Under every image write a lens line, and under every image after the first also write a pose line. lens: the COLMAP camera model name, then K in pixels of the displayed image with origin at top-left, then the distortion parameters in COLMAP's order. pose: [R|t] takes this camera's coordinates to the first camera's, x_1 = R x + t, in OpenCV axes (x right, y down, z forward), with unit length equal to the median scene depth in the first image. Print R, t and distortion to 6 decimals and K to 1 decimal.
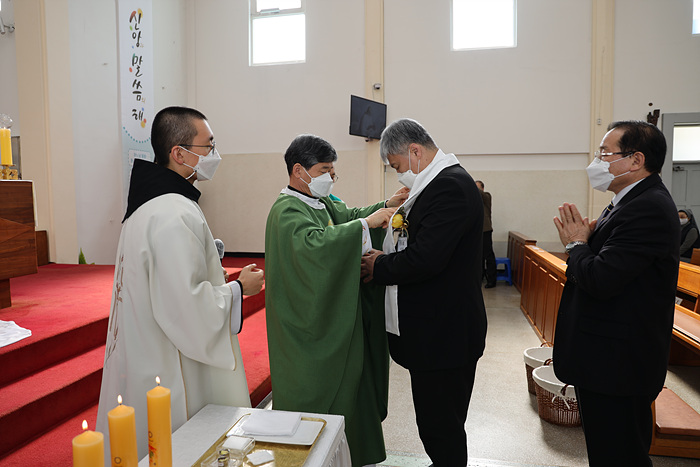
lens RADIAL K [[488.0, 0, 363.9], [0, 488.0, 226.0], [0, 0, 1]] dist [-0.012186, -0.002932]
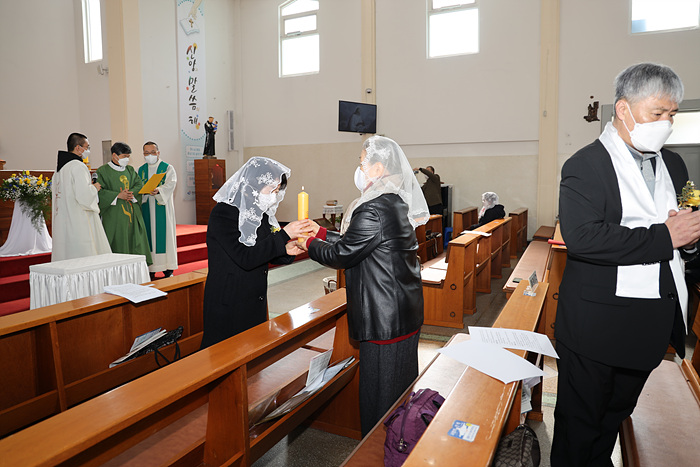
lens RADIAL K [[506.6, 0, 350.0], [0, 506.6, 233.5], [0, 0, 1]] dist [0.001913, -0.001308]
pose [[0.970097, 0.023392, -0.241588, 0.333770], [-0.015612, 0.999298, 0.034066, 0.040737], [0.242215, -0.029276, 0.969781, -0.316286]]
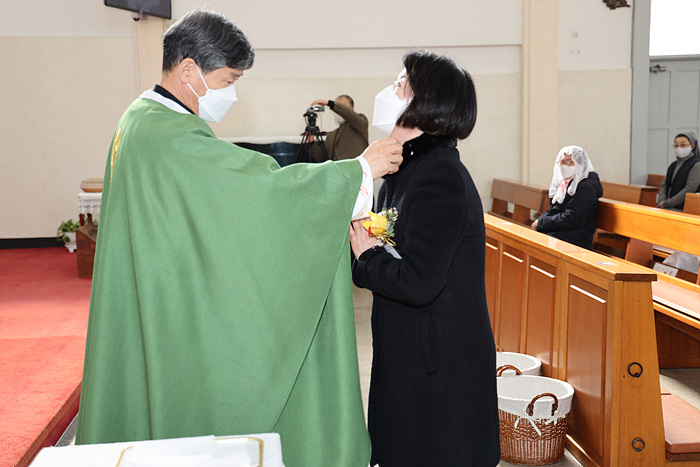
lens RADIAL K [[906.0, 0, 350.0], [0, 906.0, 233.5], [0, 0, 1]] dist [0.129019, 0.079987]
pose [[0.964033, -0.049954, 0.261046, -0.046767], [0.035310, 0.997544, 0.060493, 0.006214], [-0.263427, -0.049099, 0.963429, -0.040466]]
